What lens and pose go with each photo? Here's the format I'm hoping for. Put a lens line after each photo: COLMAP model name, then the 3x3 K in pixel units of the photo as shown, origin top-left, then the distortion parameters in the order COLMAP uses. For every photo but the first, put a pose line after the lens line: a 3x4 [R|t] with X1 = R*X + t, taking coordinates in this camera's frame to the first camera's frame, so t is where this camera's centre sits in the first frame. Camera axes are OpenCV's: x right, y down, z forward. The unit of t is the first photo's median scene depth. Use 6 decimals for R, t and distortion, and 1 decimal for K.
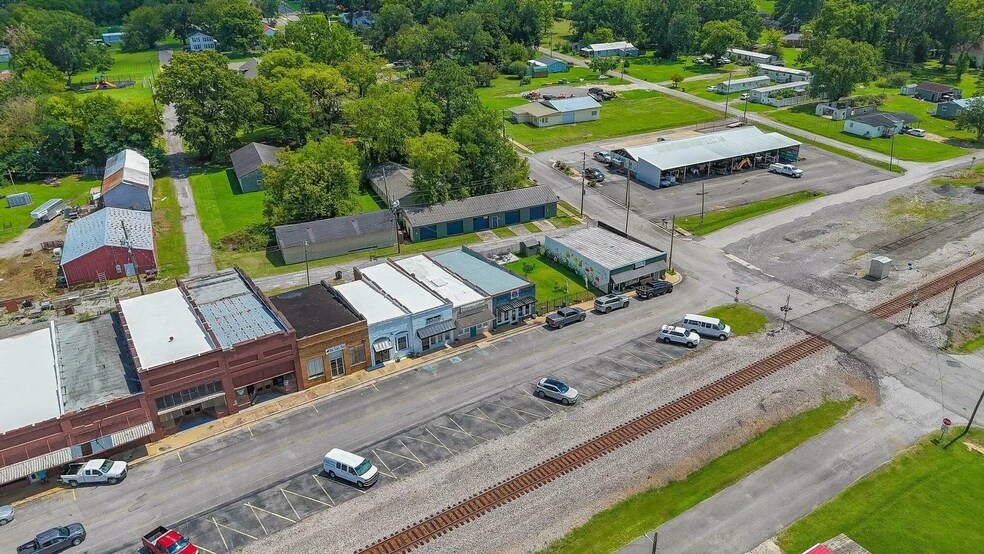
lens RADIAL K [[724.5, 0, 497.0], [0, 724.5, 272.3], [0, 0, 1]] dist [0.073778, -0.076564]
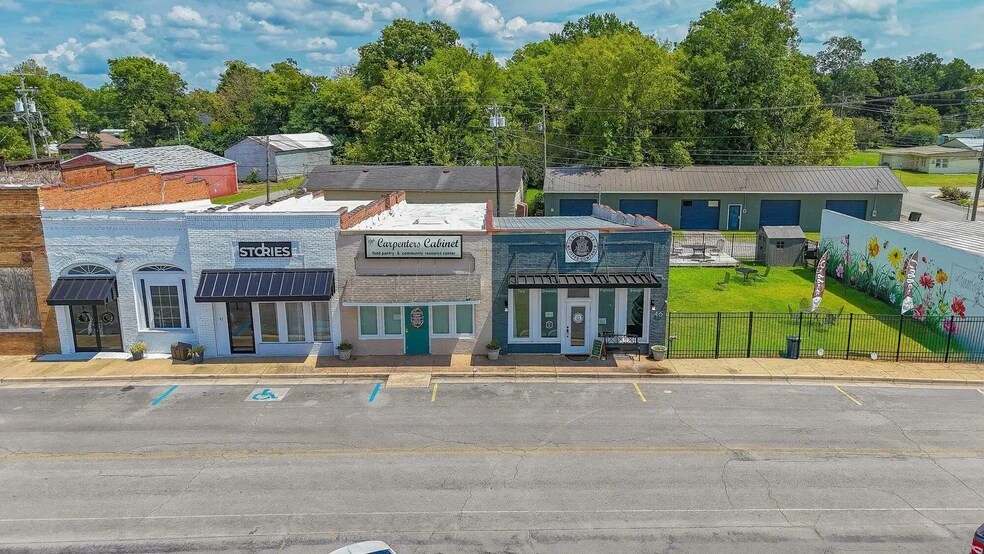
lens RADIAL K [[724.5, 0, 494.4], [0, 724.5, 277.8], [0, 0, 1]] dist [0.073778, -0.076564]
pose [[0.854095, 0.132857, -0.502862, 0.139873], [-0.233997, 0.961607, -0.143379, 0.090814], [0.464507, 0.240128, 0.852392, 0.734101]]
